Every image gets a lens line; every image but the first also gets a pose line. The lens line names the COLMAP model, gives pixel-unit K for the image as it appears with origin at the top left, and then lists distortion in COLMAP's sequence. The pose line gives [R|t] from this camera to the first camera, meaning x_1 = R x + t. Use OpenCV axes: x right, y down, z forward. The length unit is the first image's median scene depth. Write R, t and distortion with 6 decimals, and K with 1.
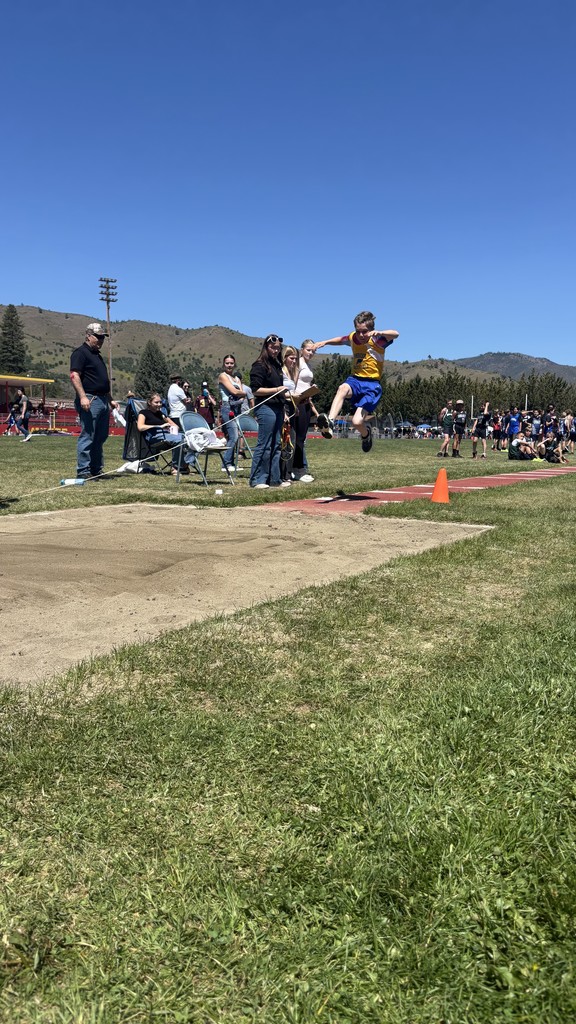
lens RADIAL K [[537.9, 0, 288.0], [0, 537.9, 512.0], [0, 0, 1]] dist [-0.041973, 0.000842]
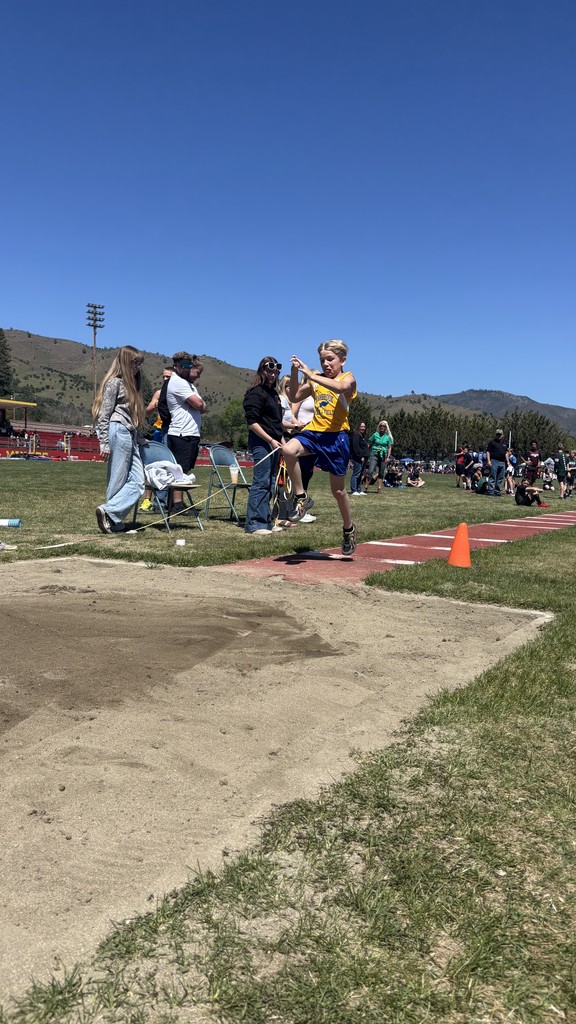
lens RADIAL K [[461.3, 0, 288.0], [0, 461.3, 512.0], [0, 0, 1]] dist [-0.051212, -0.000903]
pose [[0.999158, 0.023202, 0.033830, 0.003389], [-0.022192, 0.999306, -0.029931, -0.032415], [-0.034501, 0.029155, 0.998979, 0.152614]]
